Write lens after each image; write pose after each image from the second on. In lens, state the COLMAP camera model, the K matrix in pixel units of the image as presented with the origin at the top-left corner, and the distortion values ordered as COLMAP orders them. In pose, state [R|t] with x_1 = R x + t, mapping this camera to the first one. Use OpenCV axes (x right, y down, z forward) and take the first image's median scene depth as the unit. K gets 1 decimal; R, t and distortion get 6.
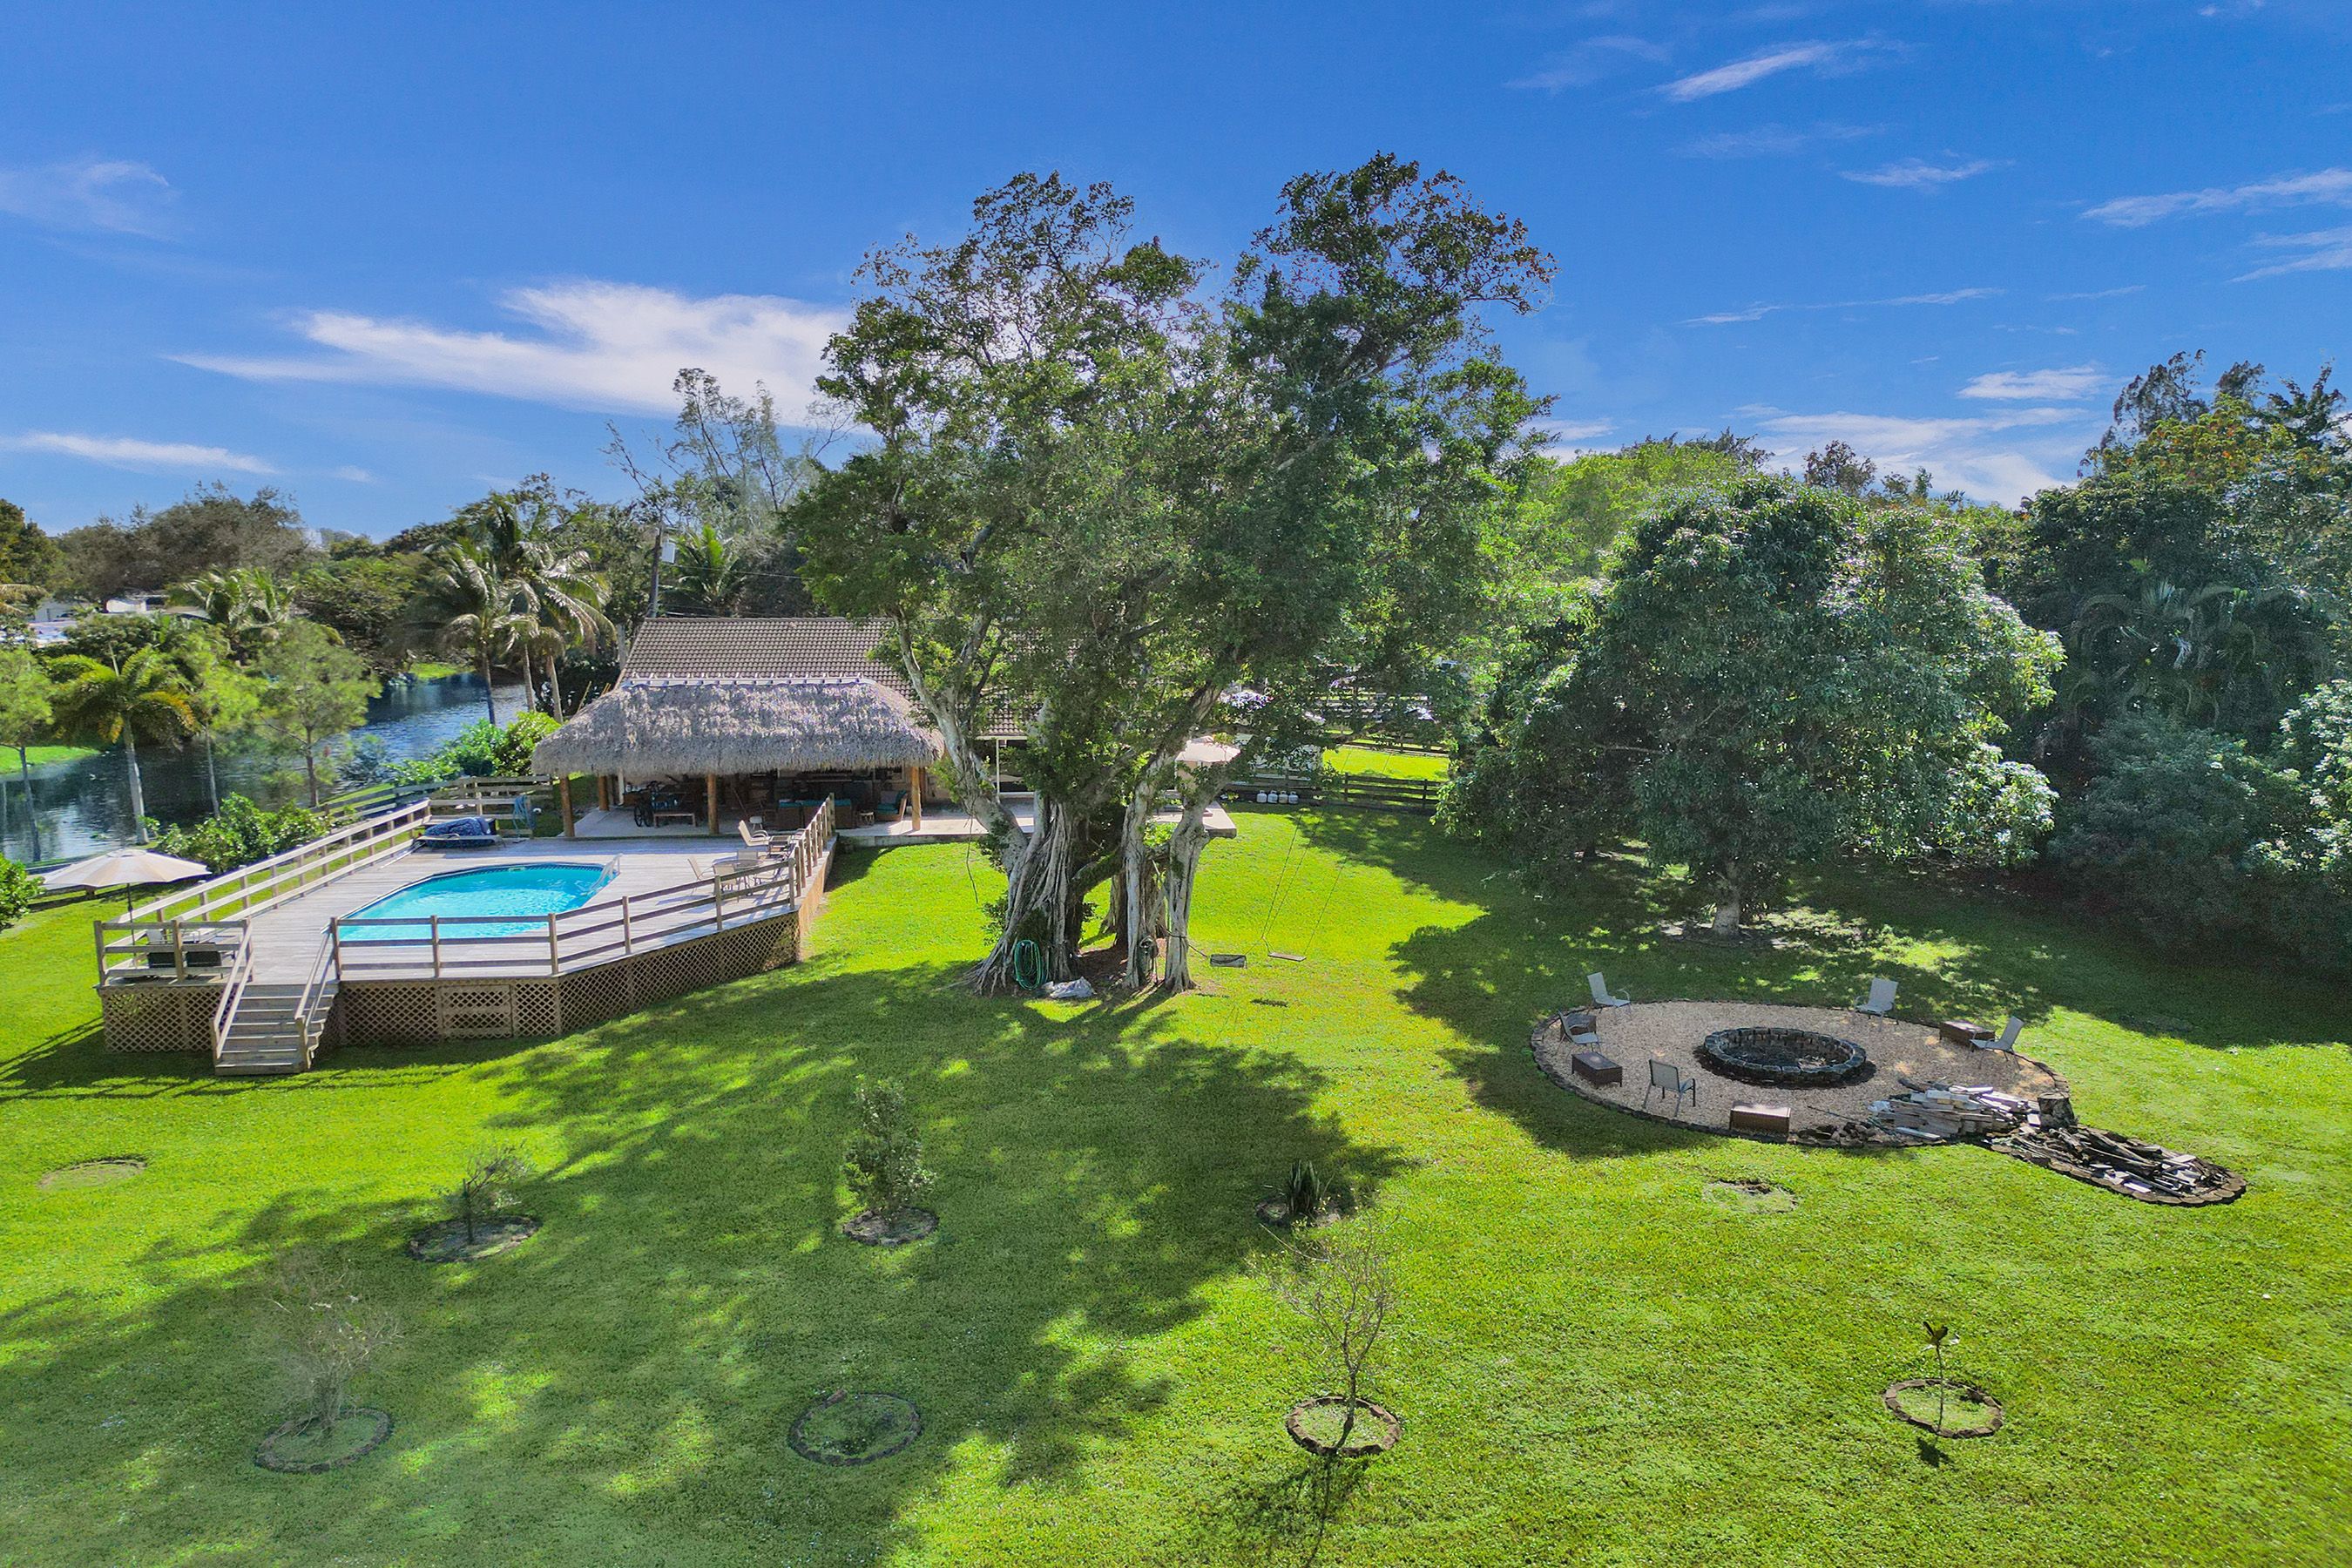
lens RADIAL K [[1541.6, 0, 1177.3], [0, 1541.6, 858.5], [0, 0, 1]] dist [0.079196, -0.077972]
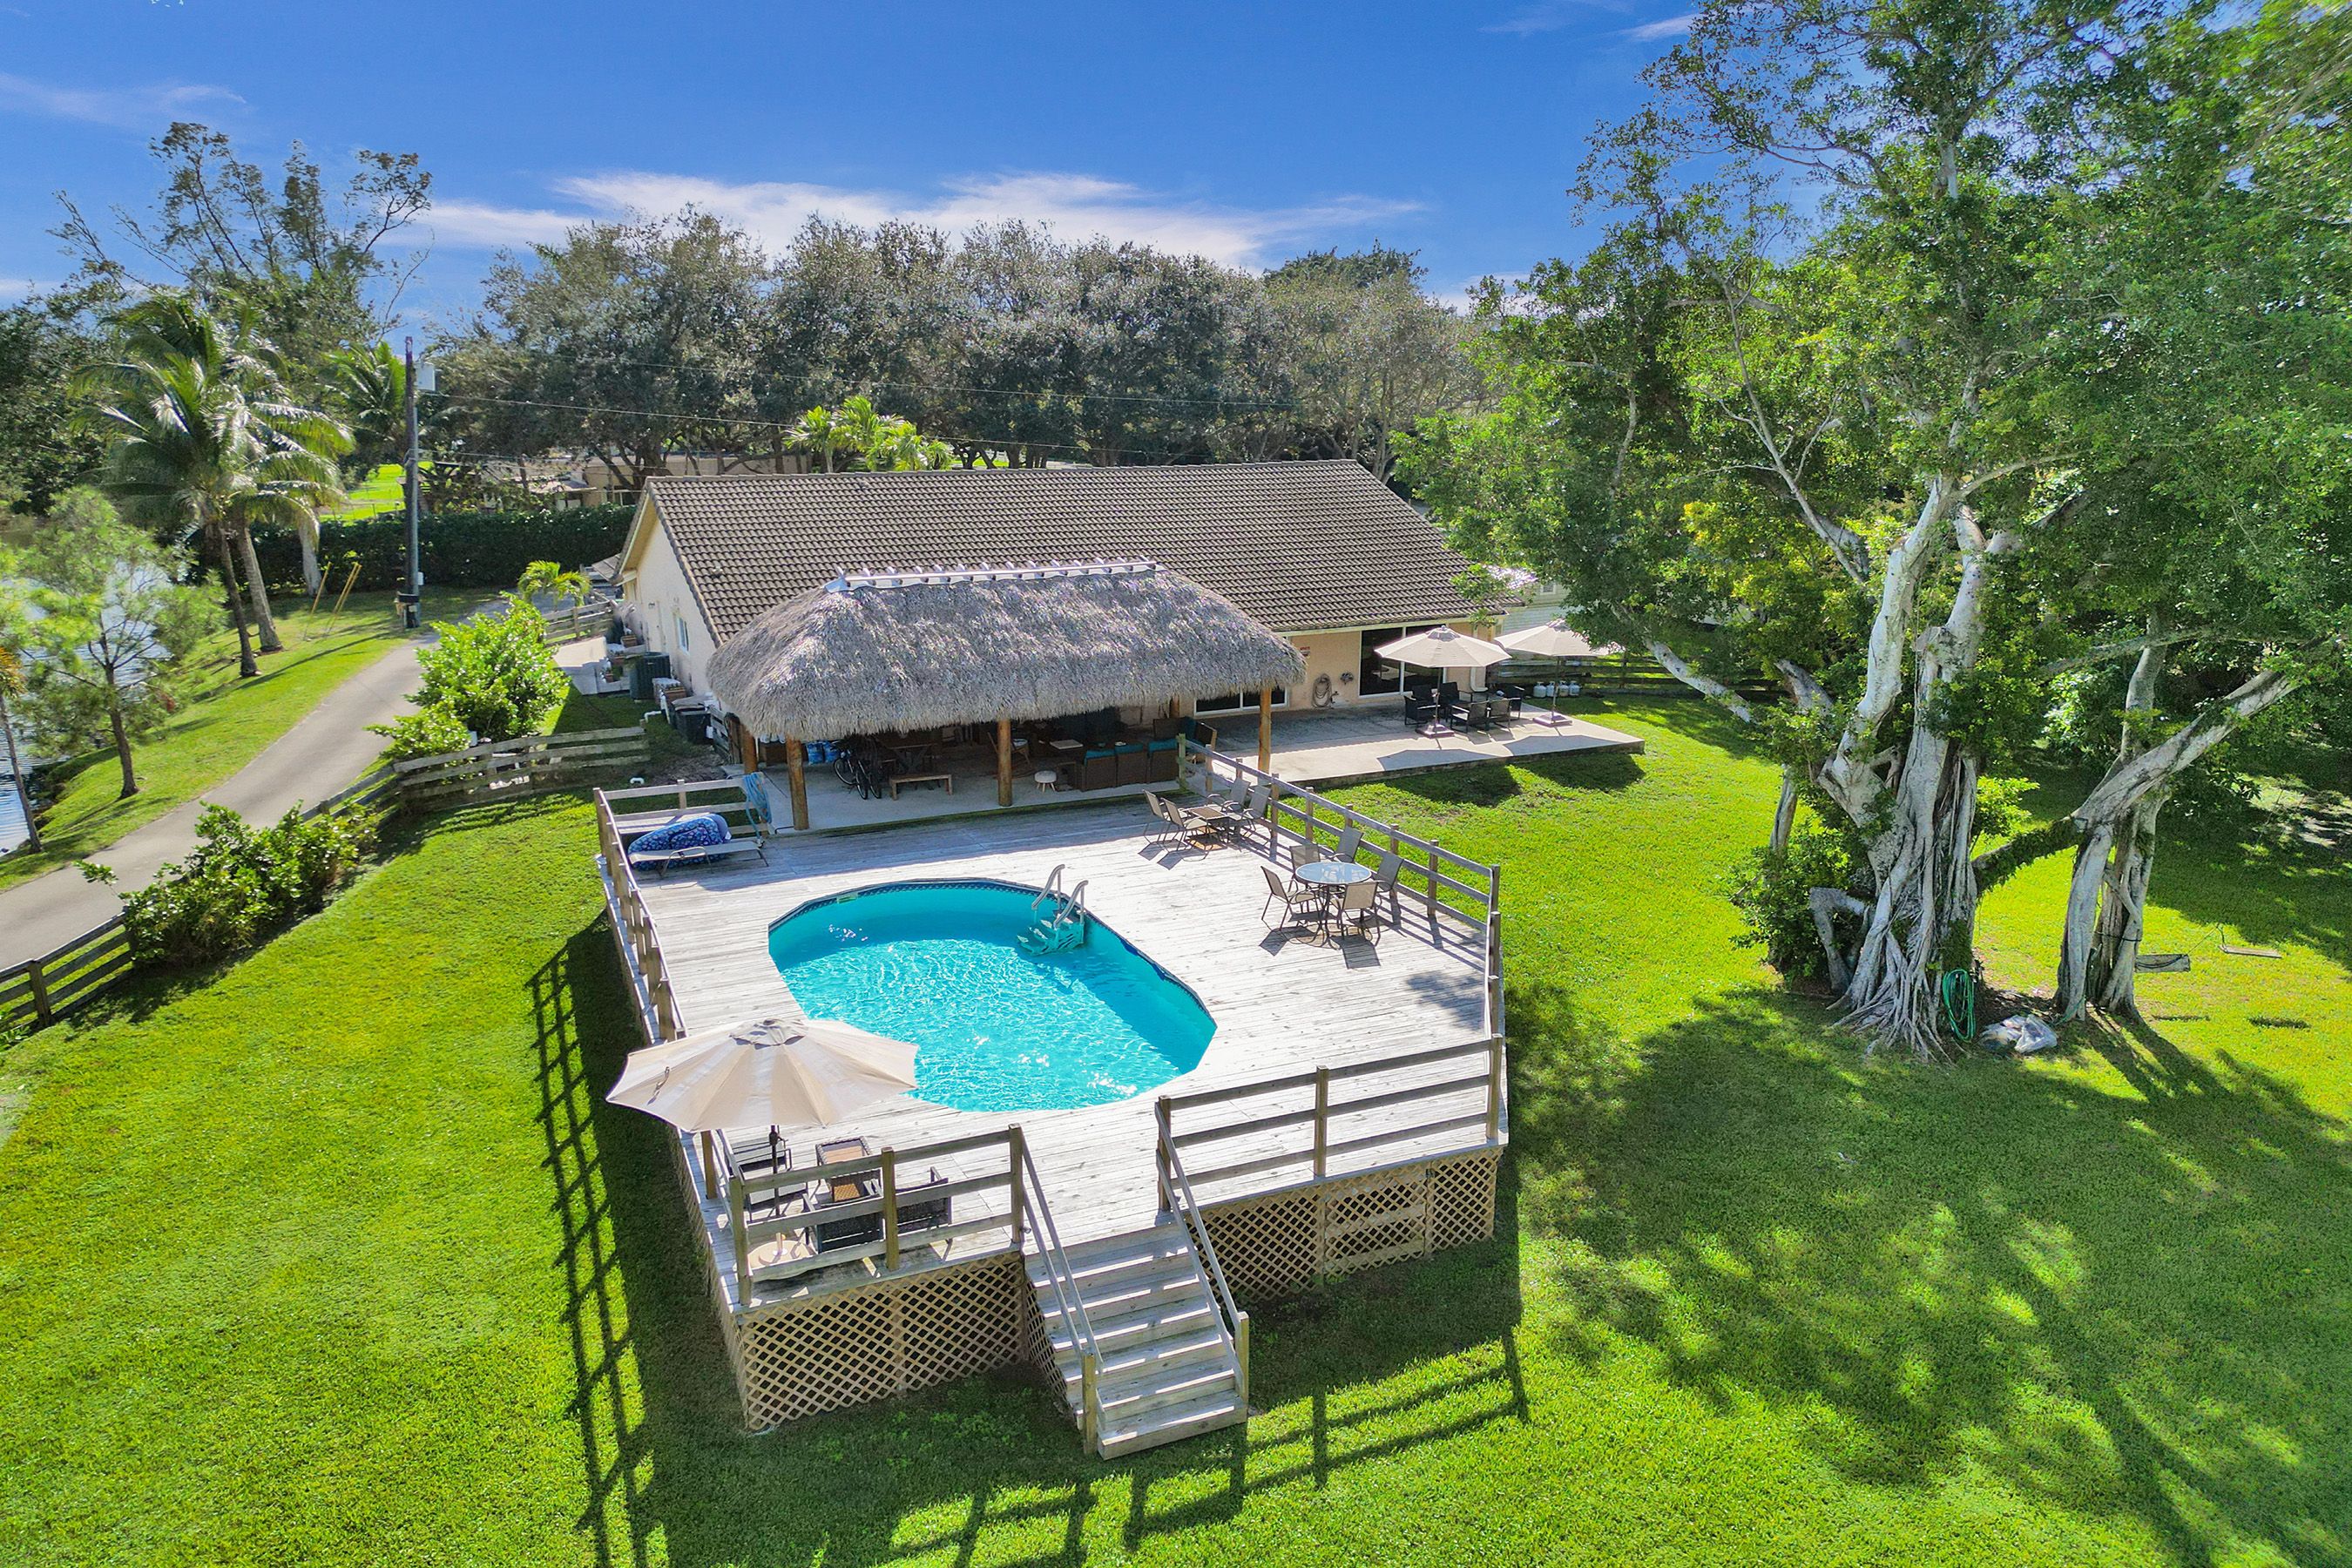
lens RADIAL K [[1596.9, 0, 1152.8], [0, 1596.9, 783.6], [0, 0, 1]] dist [-0.003486, -0.001752]
pose [[0.942862, -0.074285, 0.324797, -0.643060], [0.056899, 0.996408, 0.062716, -0.090903], [-0.328289, -0.040652, 0.943702, 0.457119]]
